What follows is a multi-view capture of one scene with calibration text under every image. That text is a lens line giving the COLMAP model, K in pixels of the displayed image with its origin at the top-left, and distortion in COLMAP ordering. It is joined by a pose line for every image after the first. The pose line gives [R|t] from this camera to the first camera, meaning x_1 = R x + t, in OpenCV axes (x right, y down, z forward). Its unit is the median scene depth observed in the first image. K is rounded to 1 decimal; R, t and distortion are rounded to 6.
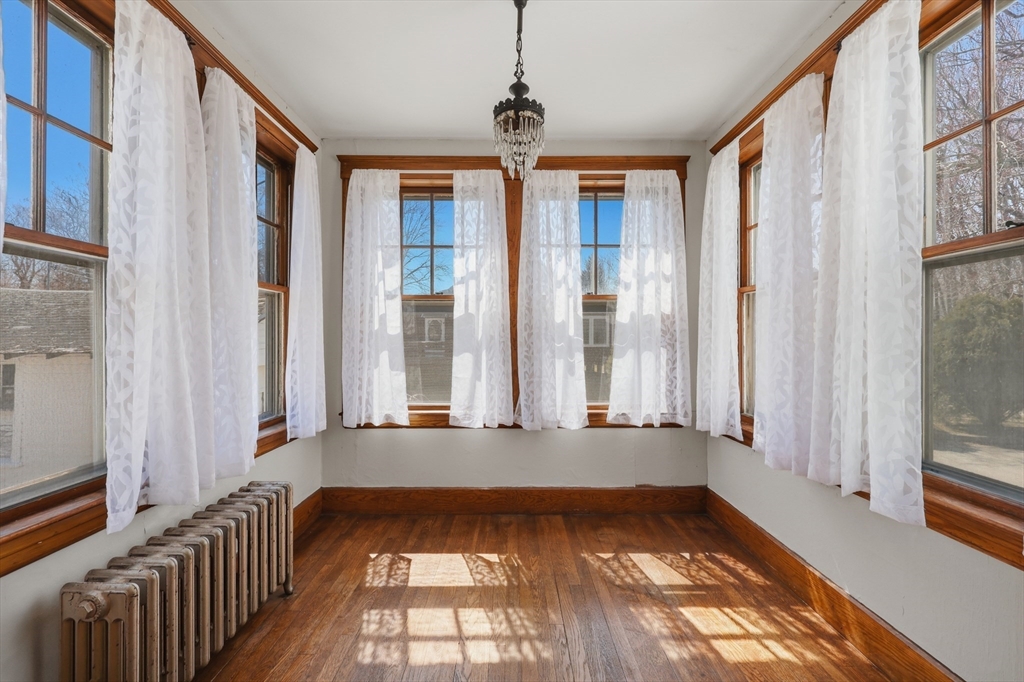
lens RADIAL K [[414.1, 0, 517.3], [0, 414.1, 341.4], [0, 0, 1]] dist [-0.002465, 0.001114]
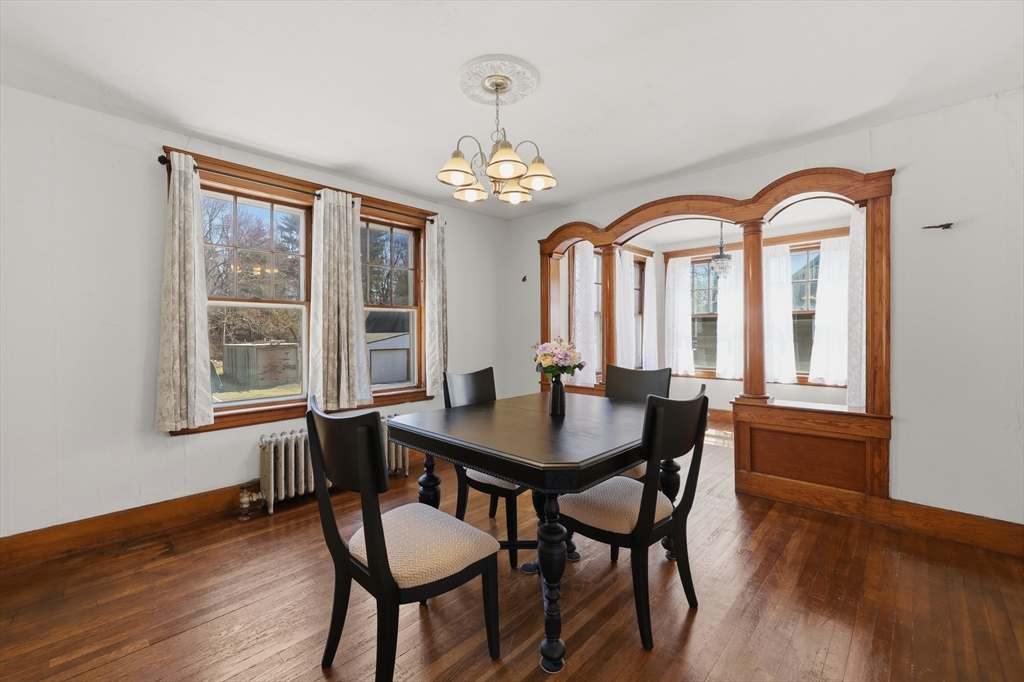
lens RADIAL K [[414.1, 0, 518.0], [0, 414.1, 334.4], [0, 0, 1]] dist [-0.002465, 0.001114]
pose [[0.723064, 0.000677, -0.690780, 0.543224], [0.004899, 0.999969, 0.006108, -0.027101], [0.690763, -0.007801, 0.723039, -1.153409]]
